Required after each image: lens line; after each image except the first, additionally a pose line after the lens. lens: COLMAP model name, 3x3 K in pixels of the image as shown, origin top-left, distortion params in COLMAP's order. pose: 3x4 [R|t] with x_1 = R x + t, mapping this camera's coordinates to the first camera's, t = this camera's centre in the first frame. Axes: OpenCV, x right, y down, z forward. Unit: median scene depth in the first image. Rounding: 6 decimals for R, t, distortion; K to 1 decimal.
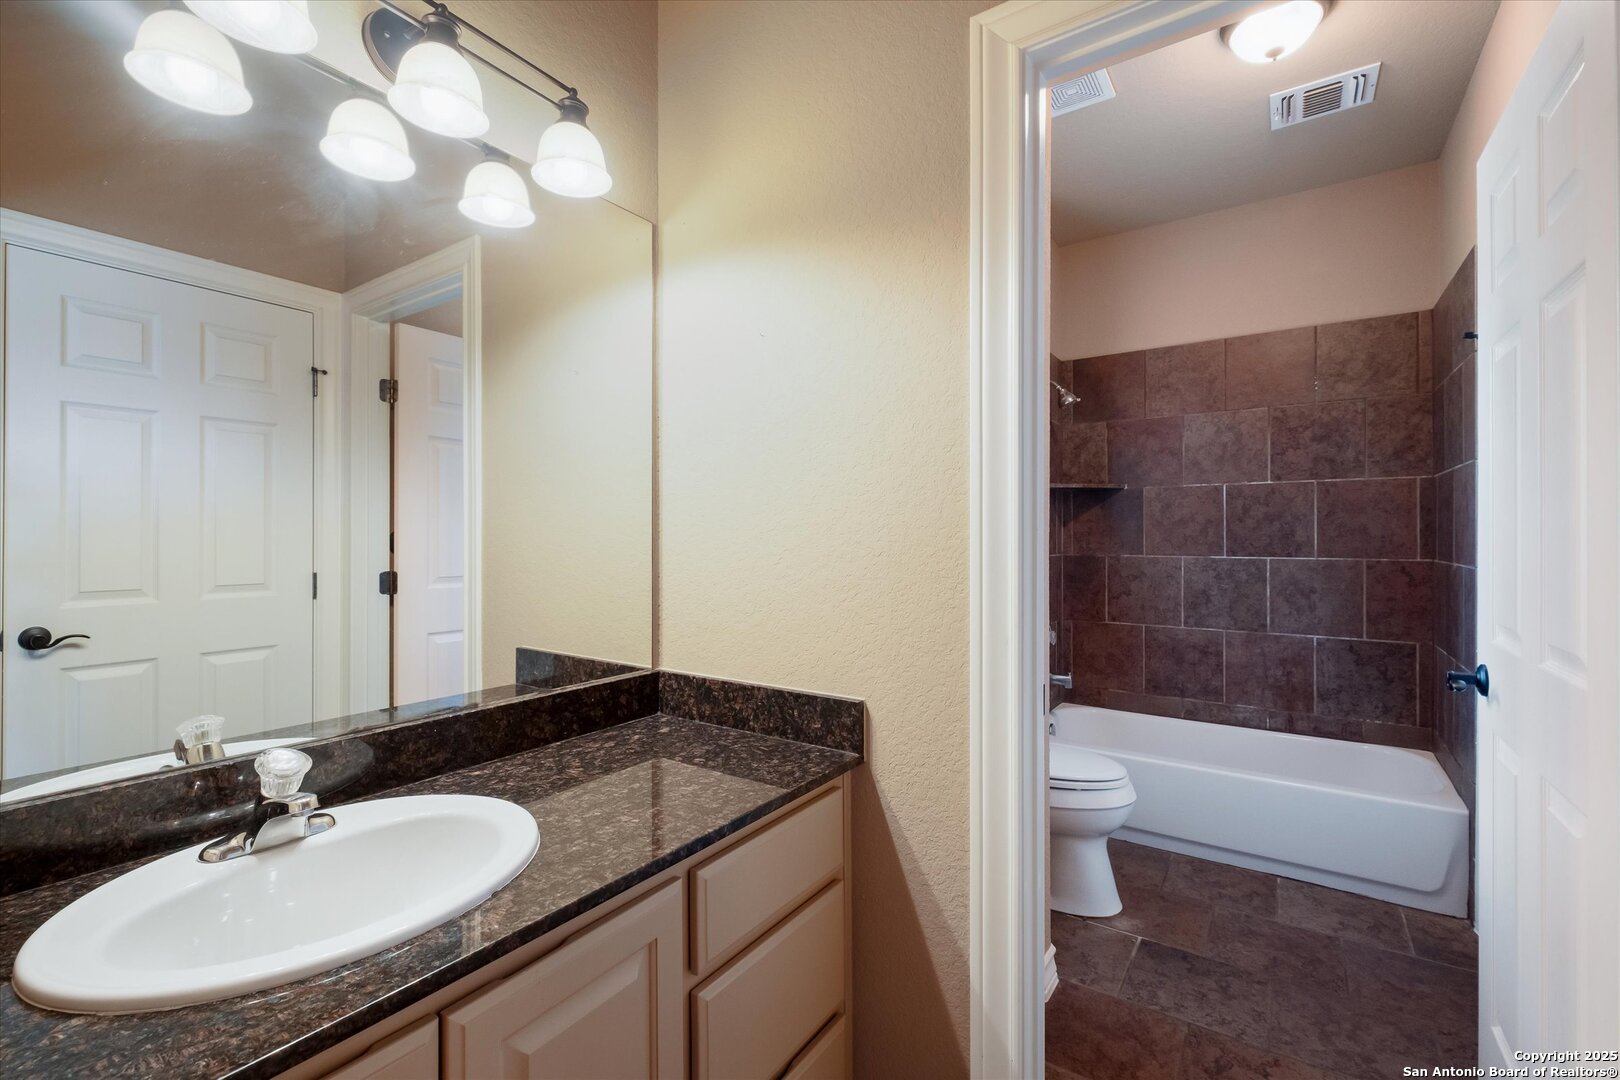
lens RADIAL K [[698.4, 0, 810.0], [0, 698.4, 536.5], [0, 0, 1]] dist [0.004051, -0.003919]
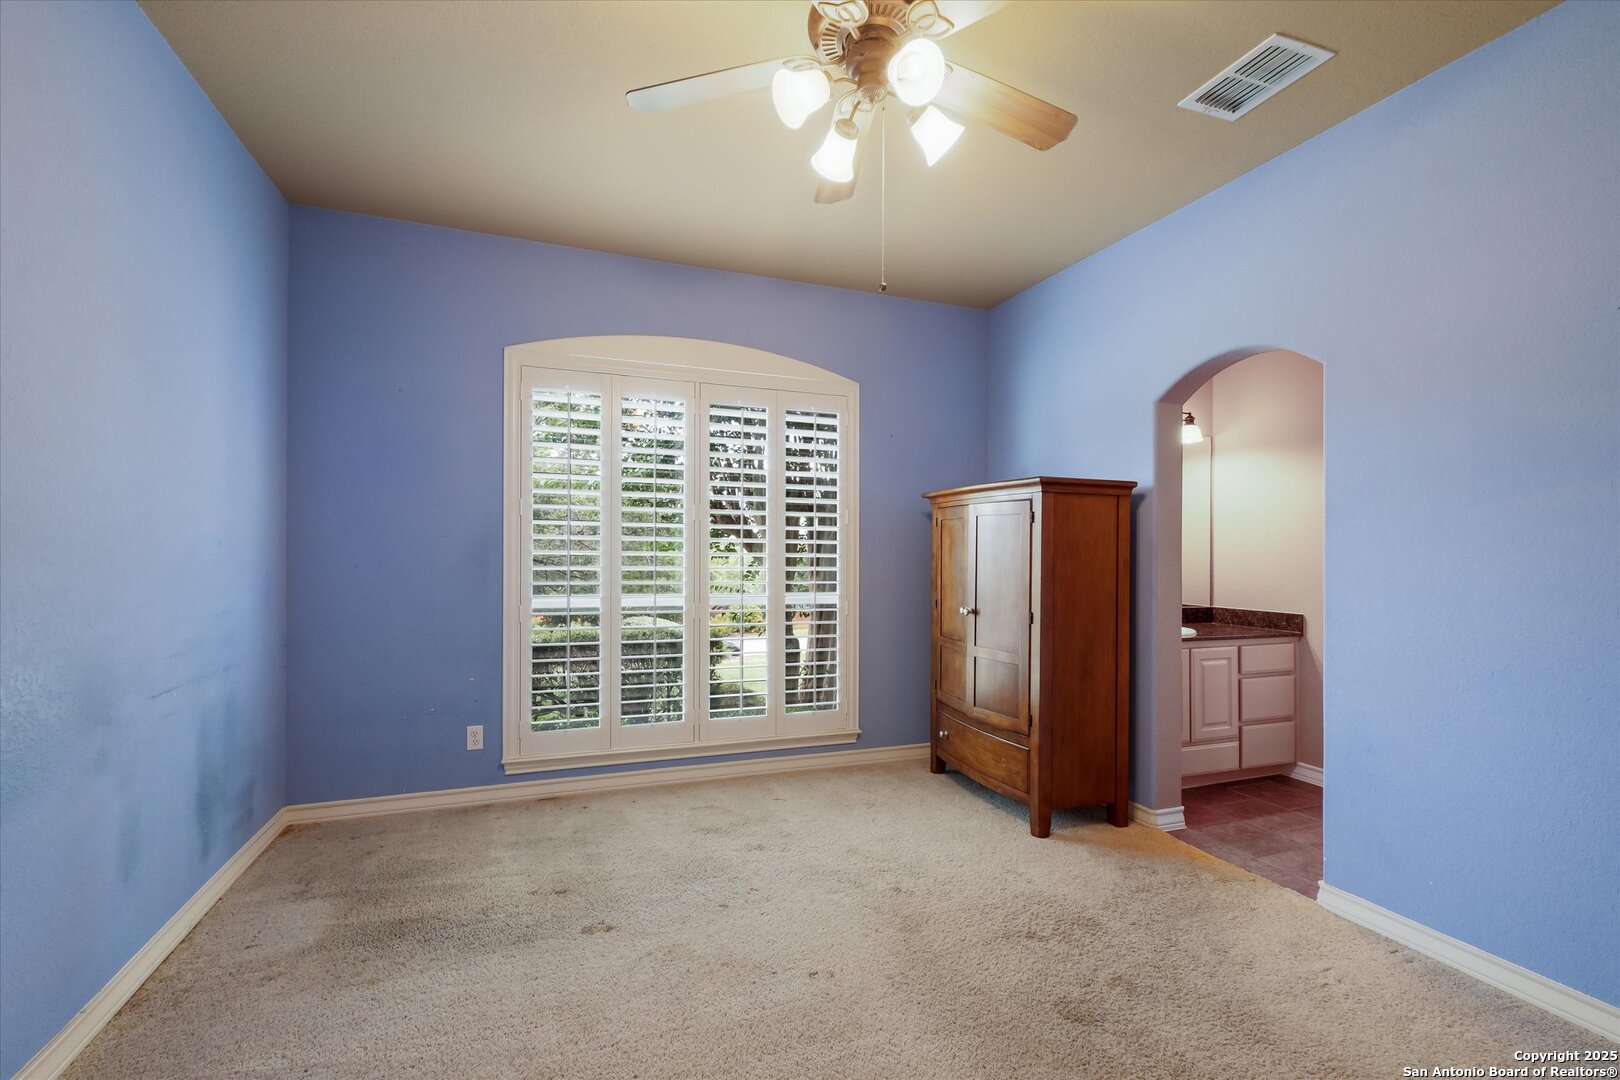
lens RADIAL K [[698.4, 0, 803.4], [0, 698.4, 552.1], [0, 0, 1]] dist [0.004051, -0.003919]
pose [[0.810250, 0.002534, -0.586079, 0.095714], [-0.005684, 0.999978, -0.003534, 0.002282], [0.586057, 0.006195, 0.810246, -2.525368]]
